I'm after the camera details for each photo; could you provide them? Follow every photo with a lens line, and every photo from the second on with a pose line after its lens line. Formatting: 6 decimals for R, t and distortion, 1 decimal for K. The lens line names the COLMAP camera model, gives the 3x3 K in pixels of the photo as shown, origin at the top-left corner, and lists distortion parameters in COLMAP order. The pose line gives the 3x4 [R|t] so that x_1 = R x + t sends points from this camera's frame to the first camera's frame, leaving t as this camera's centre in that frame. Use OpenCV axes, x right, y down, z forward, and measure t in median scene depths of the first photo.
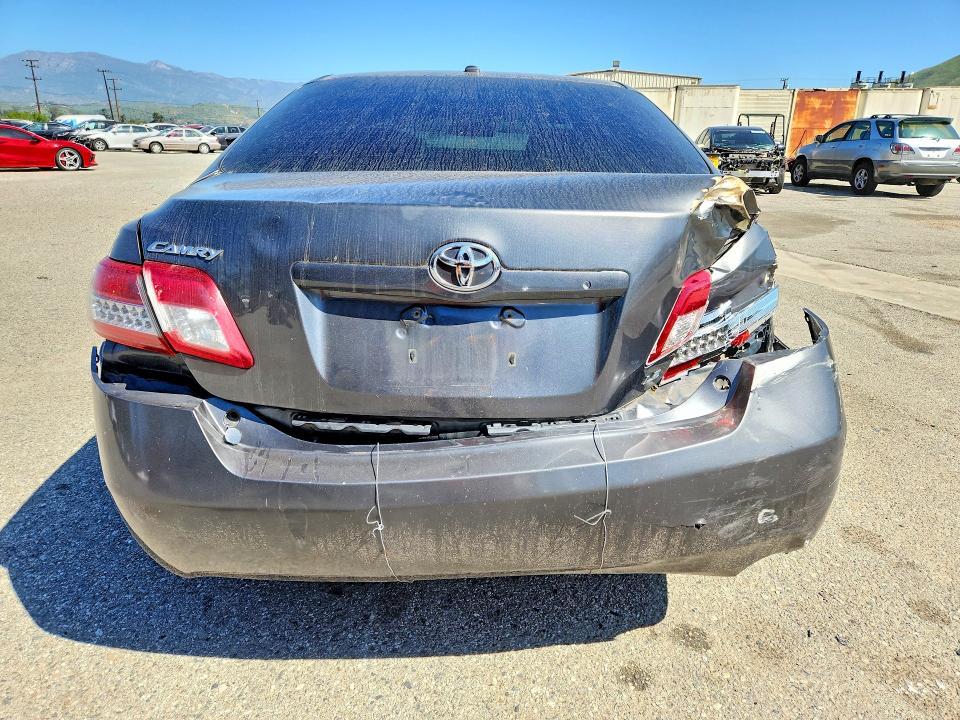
lens RADIAL K [[732.3, 0, 480.0], [0, 732.3, 360.0], [0, 0, 1]] dist [0.036893, -0.045127]
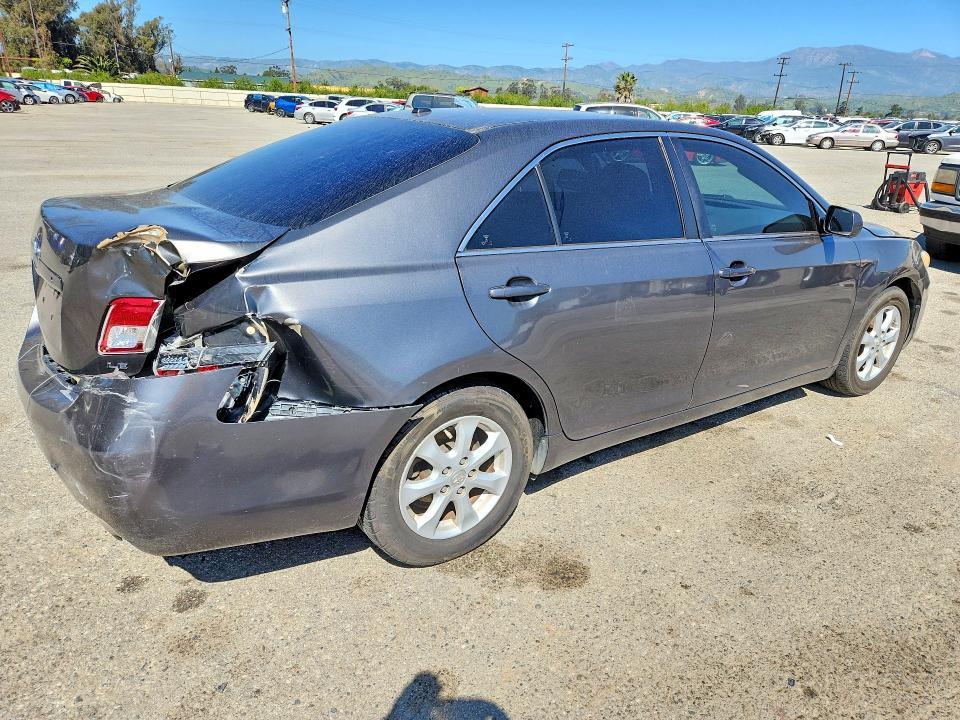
lens RADIAL K [[732.3, 0, 480.0], [0, 732.3, 360.0], [0, 0, 1]] dist [0.036893, -0.045127]
pose [[0.498664, 0.275608, -0.821812, 0.221725], [-0.260238, 0.951968, 0.161349, -0.048779], [0.826807, 0.133408, 0.546436, 0.109406]]
